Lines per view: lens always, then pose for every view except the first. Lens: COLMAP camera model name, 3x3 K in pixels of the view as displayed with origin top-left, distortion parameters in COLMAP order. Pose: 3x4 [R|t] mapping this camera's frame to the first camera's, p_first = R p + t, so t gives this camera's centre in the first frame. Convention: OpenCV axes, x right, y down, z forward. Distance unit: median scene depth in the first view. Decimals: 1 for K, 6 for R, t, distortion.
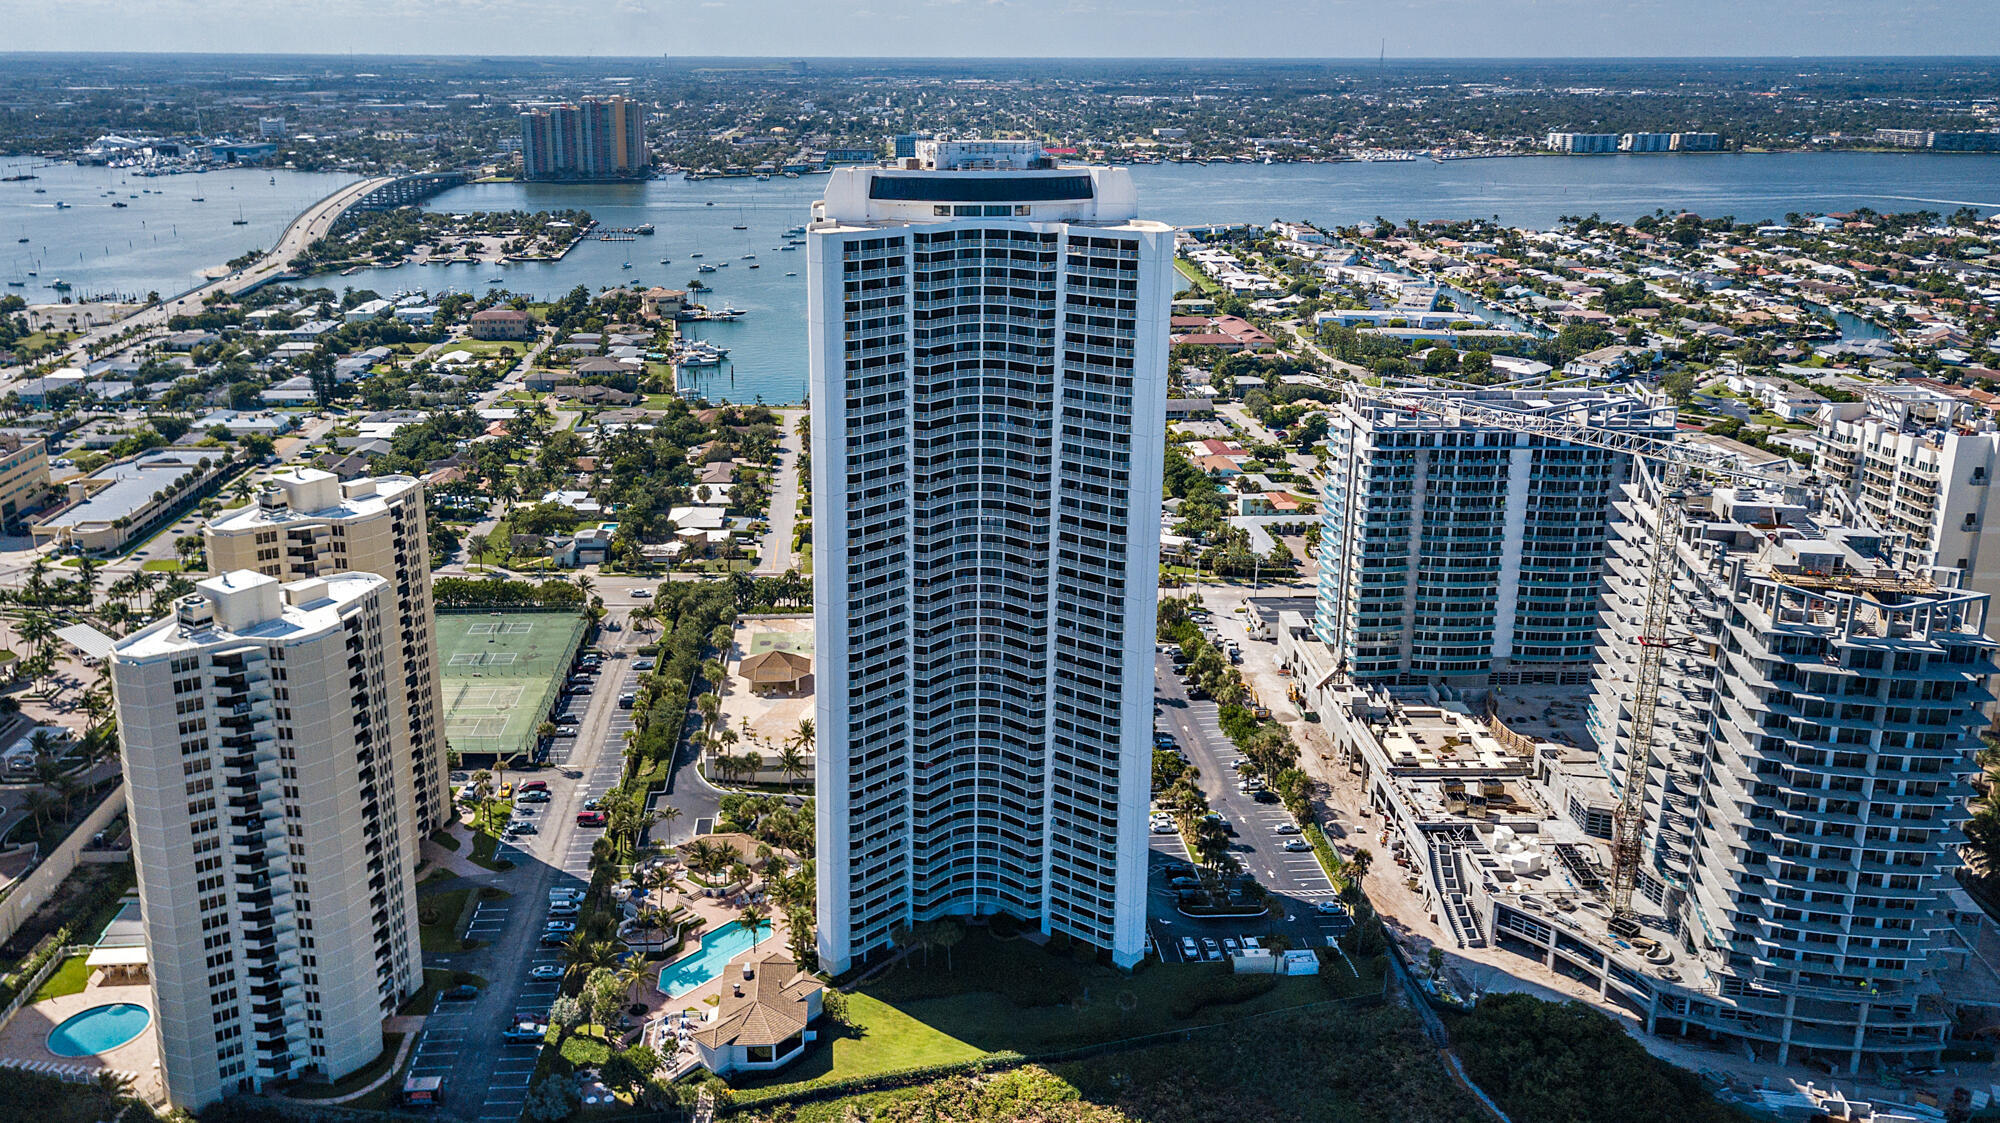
lens RADIAL K [[1561.1, 0, 983.6], [0, 1561.1, 585.4], [0, 0, 1]] dist [-0.007129, 0.085050]
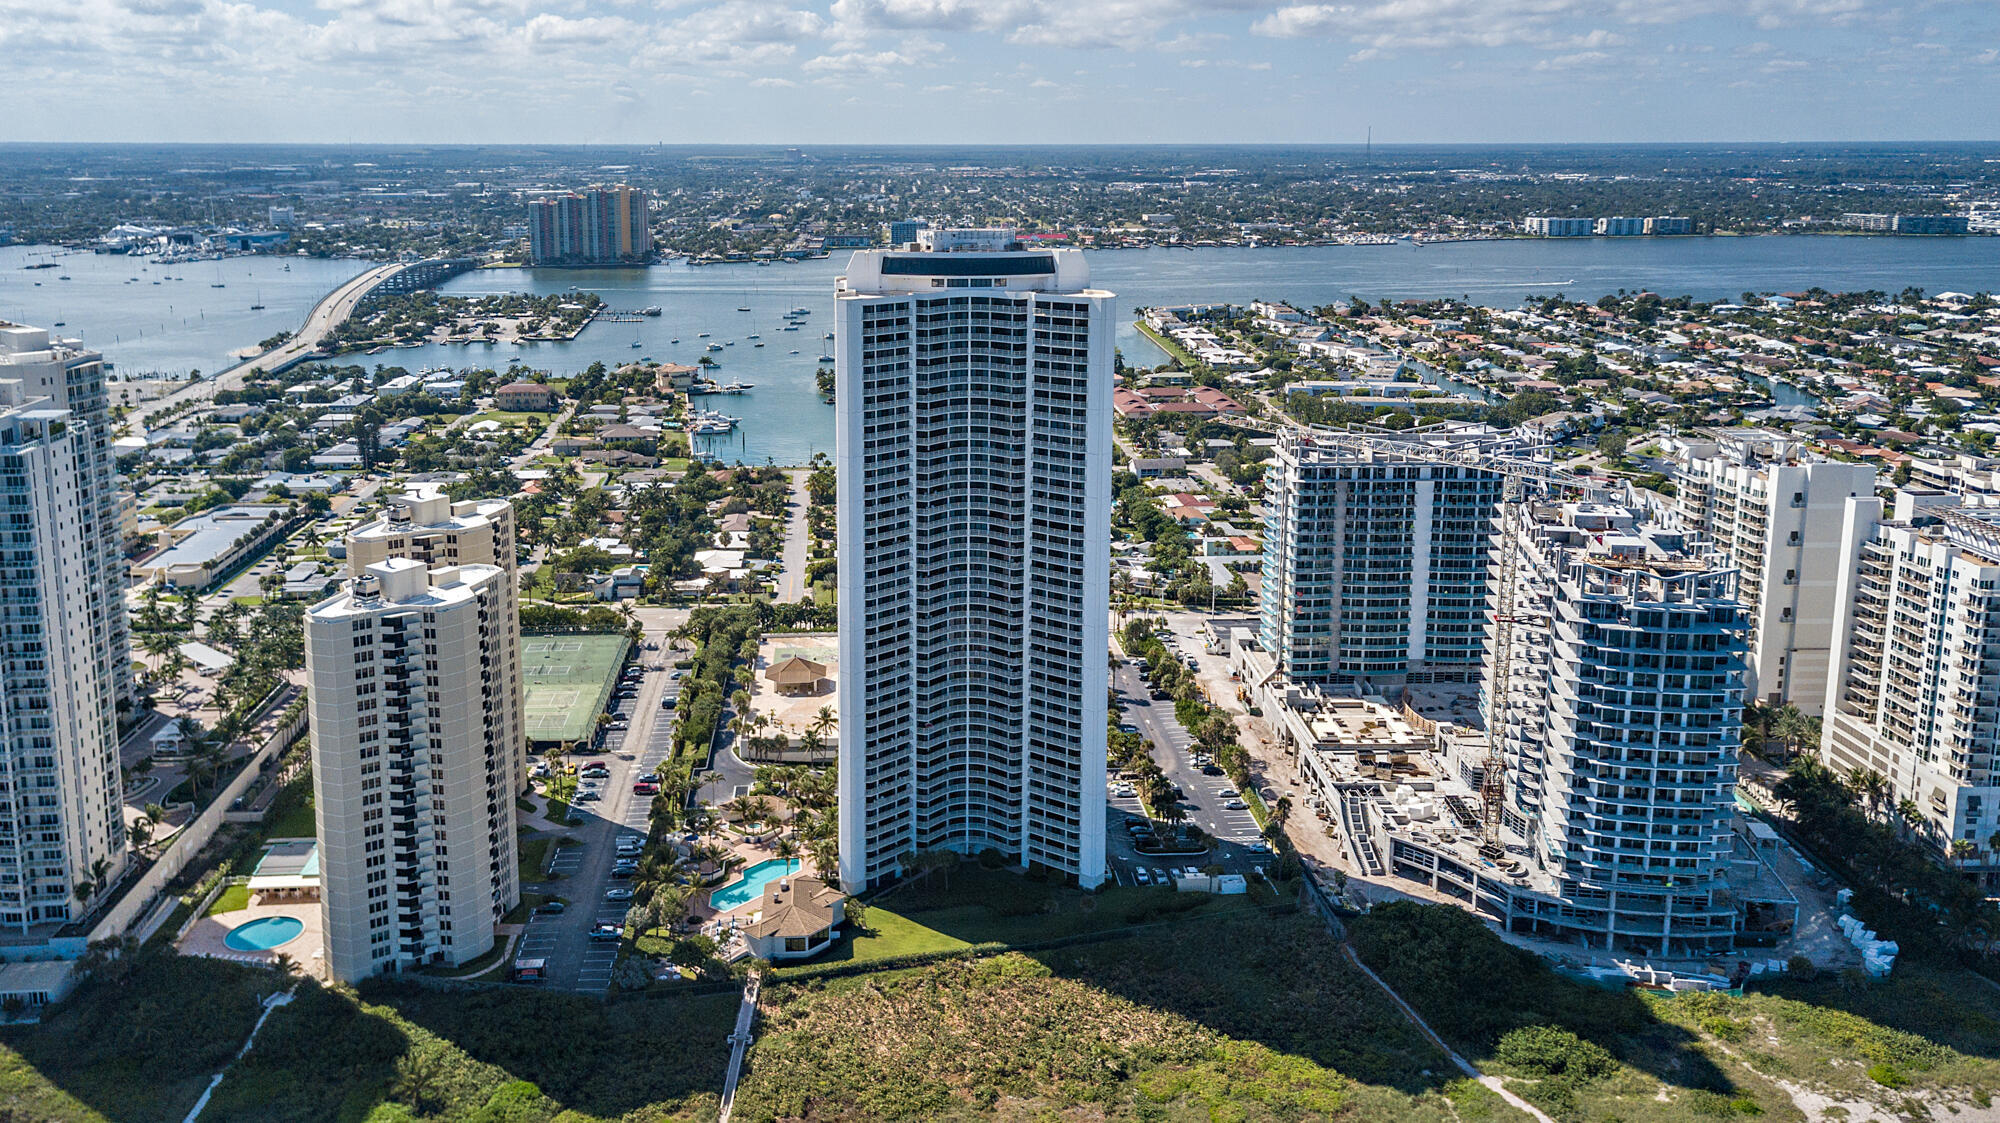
lens RADIAL K [[1607.3, 0, 1000.0], [0, 1607.3, 561.5], [0, 0, 1]] dist [0.001233, 0.106873]
pose [[0.999905, -0.006217, 0.012281, 0.004737], [0.007082, 0.997400, -0.071711, 0.057616], [-0.011803, 0.071791, 0.997350, -0.208381]]
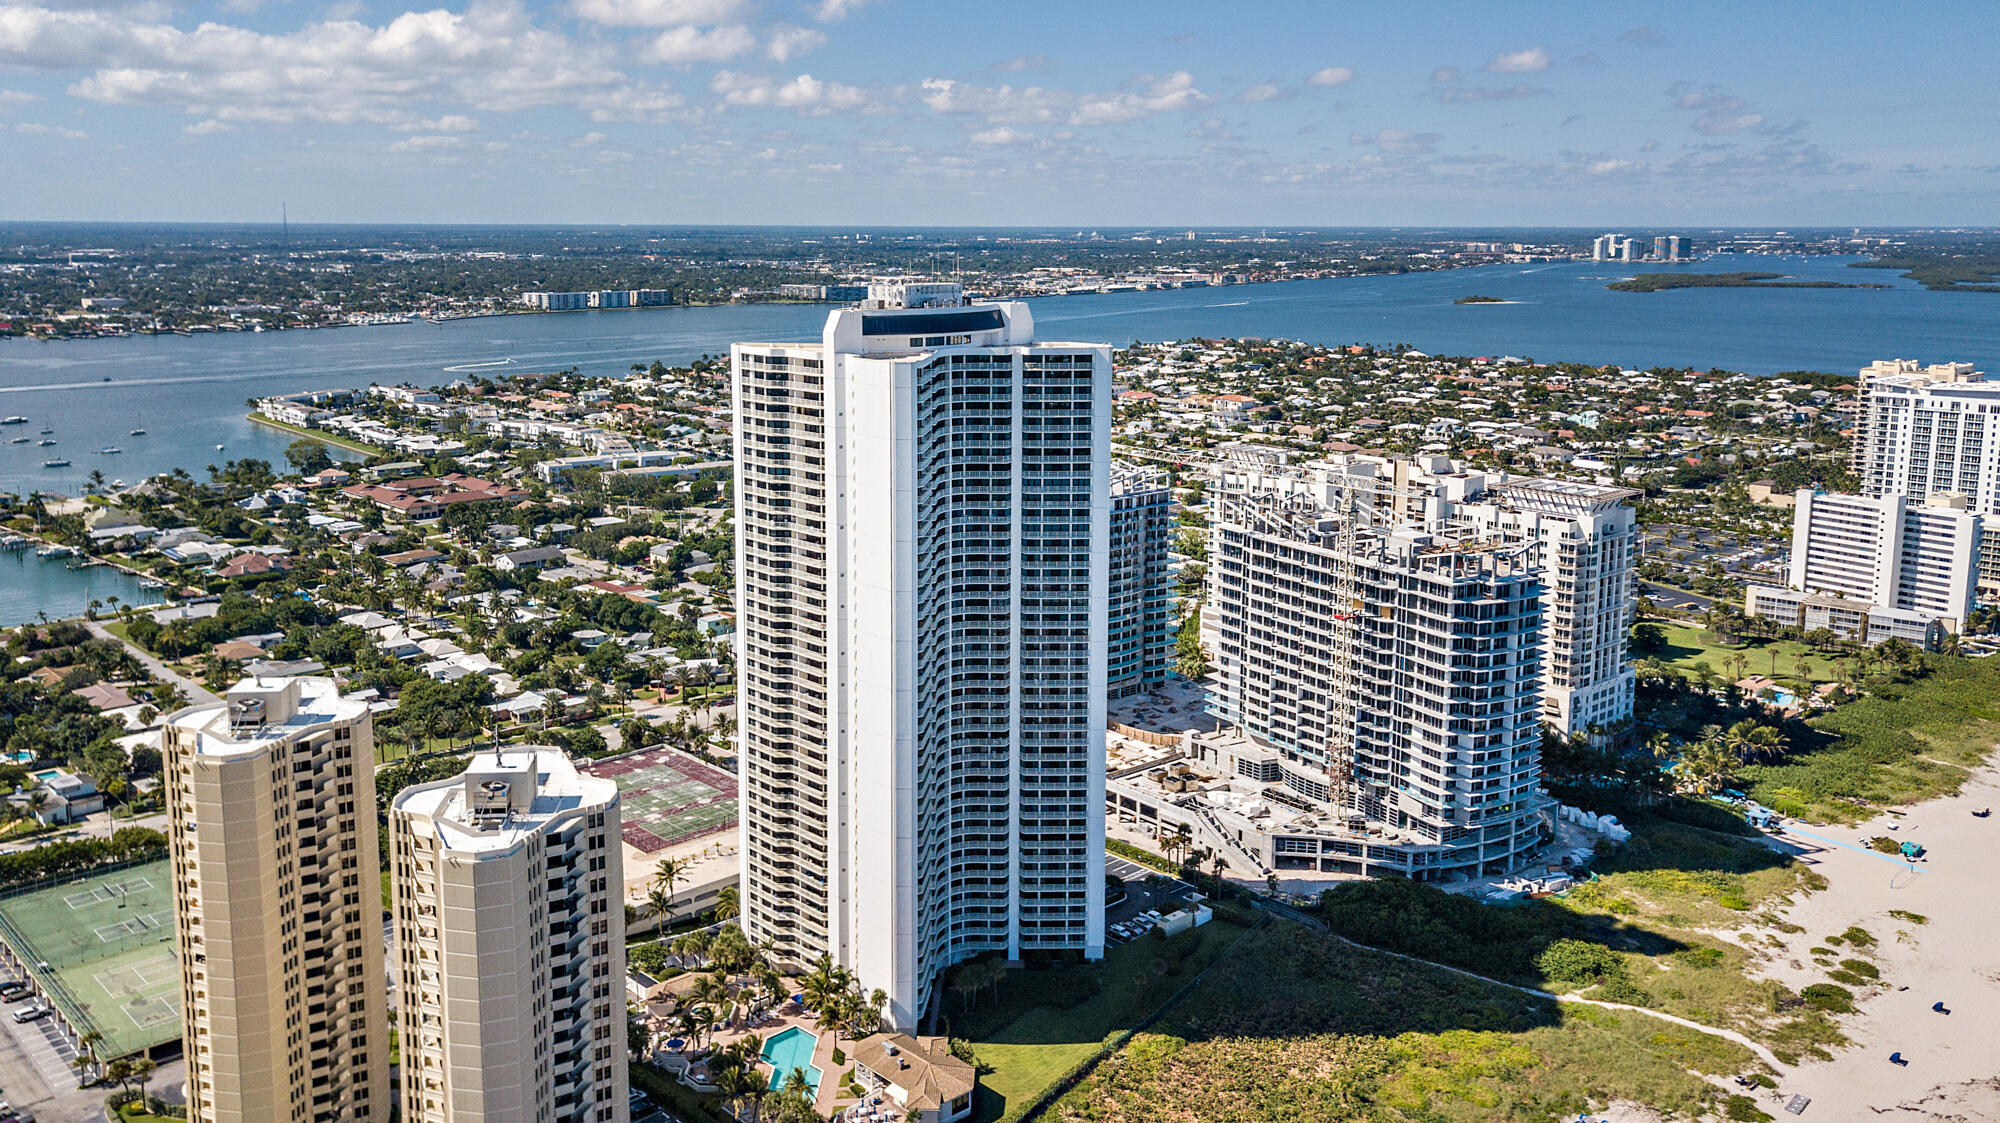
lens RADIAL K [[1607.3, 0, 1000.0], [0, 1607.3, 561.5], [0, 0, 1]] dist [0.001233, 0.106873]
pose [[0.767192, -0.135207, 0.627005, -0.513309], [0.208465, 0.977022, -0.044388, -0.008465], [-0.606596, 0.164763, 0.777749, 0.034030]]
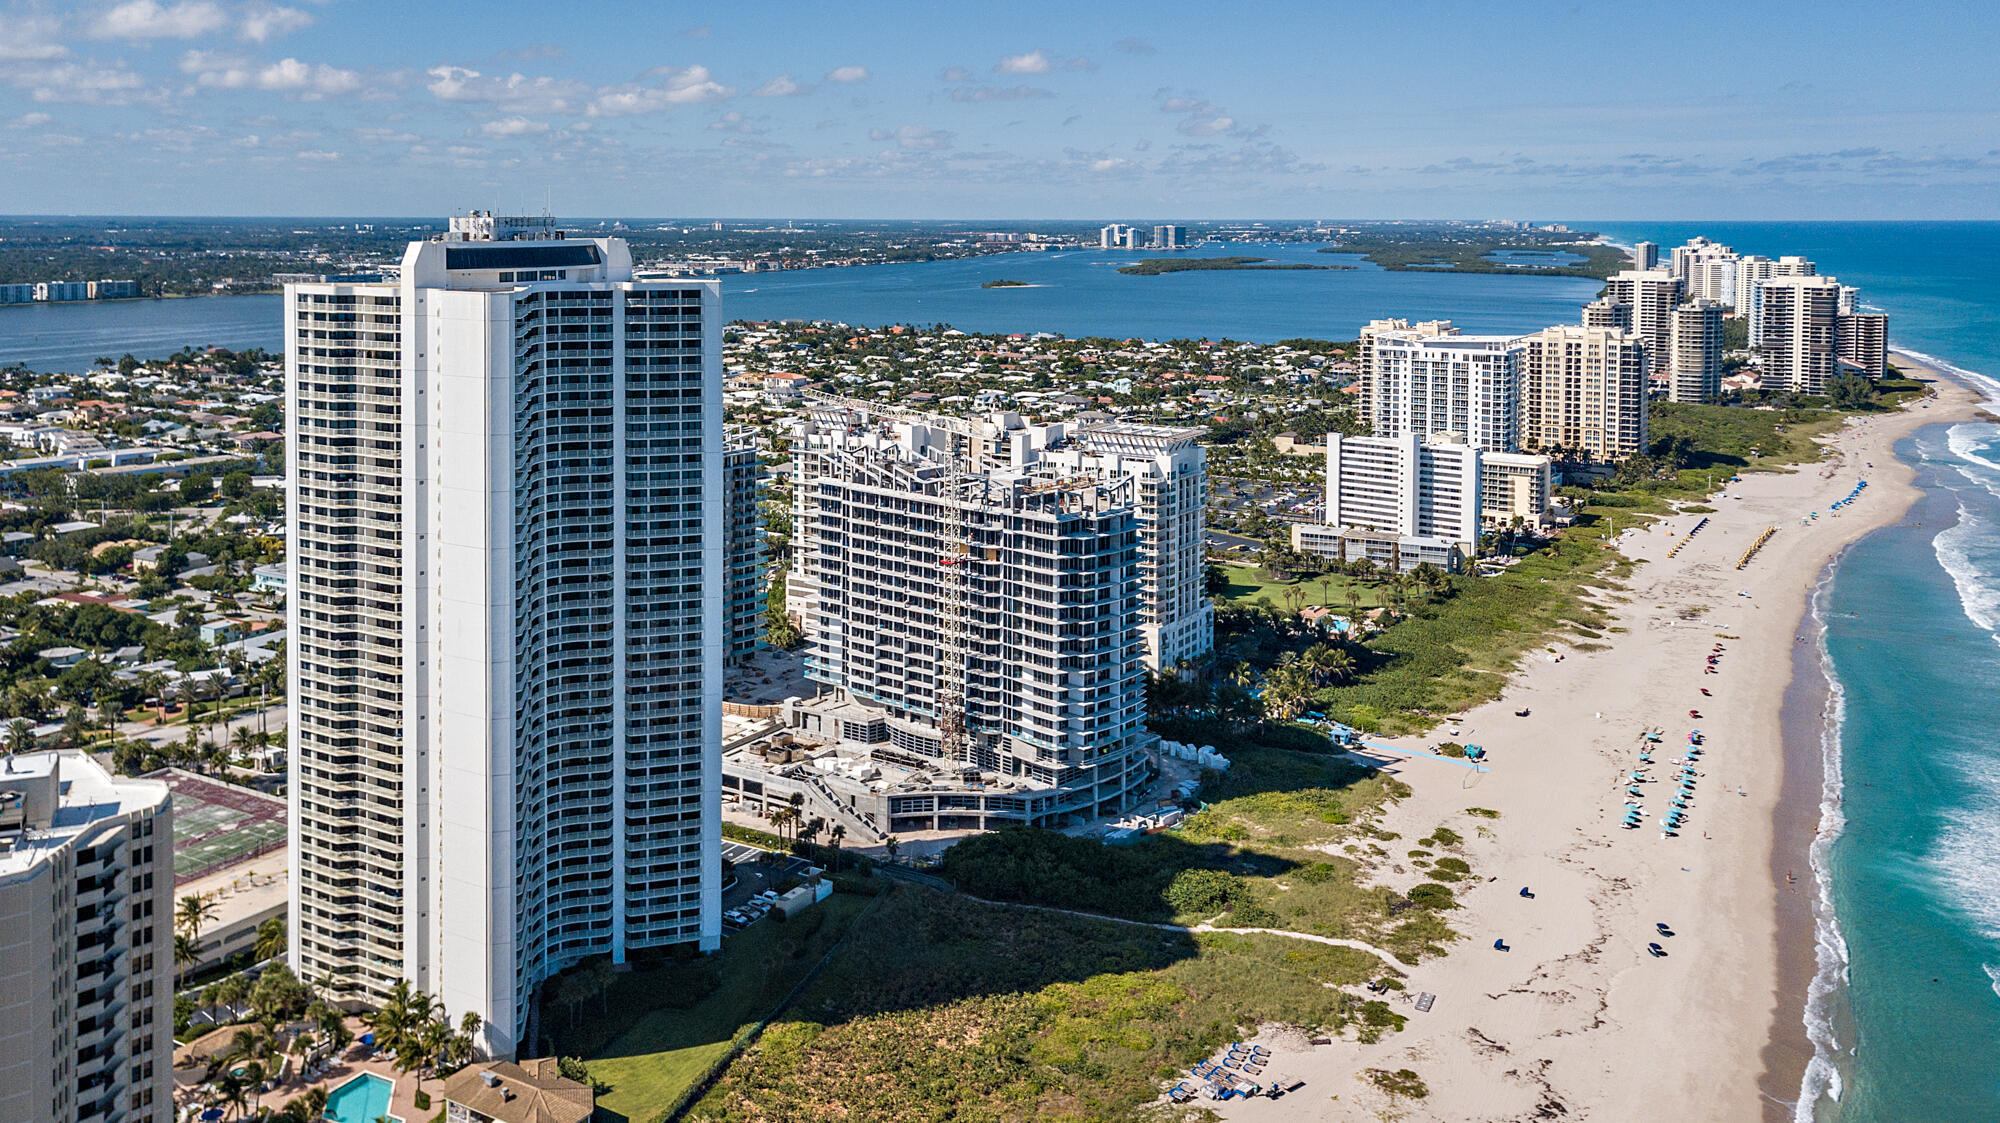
lens RADIAL K [[1605.9, 0, 971.1], [0, 1605.9, 384.9], [0, 0, 1]] dist [0.128444, -0.218979]
pose [[0.562544, -0.082632, 0.822628, -0.526254], [0.262476, 0.961369, -0.082923, 0.006537], [-0.783997, 0.262568, 0.562501, 0.092693]]
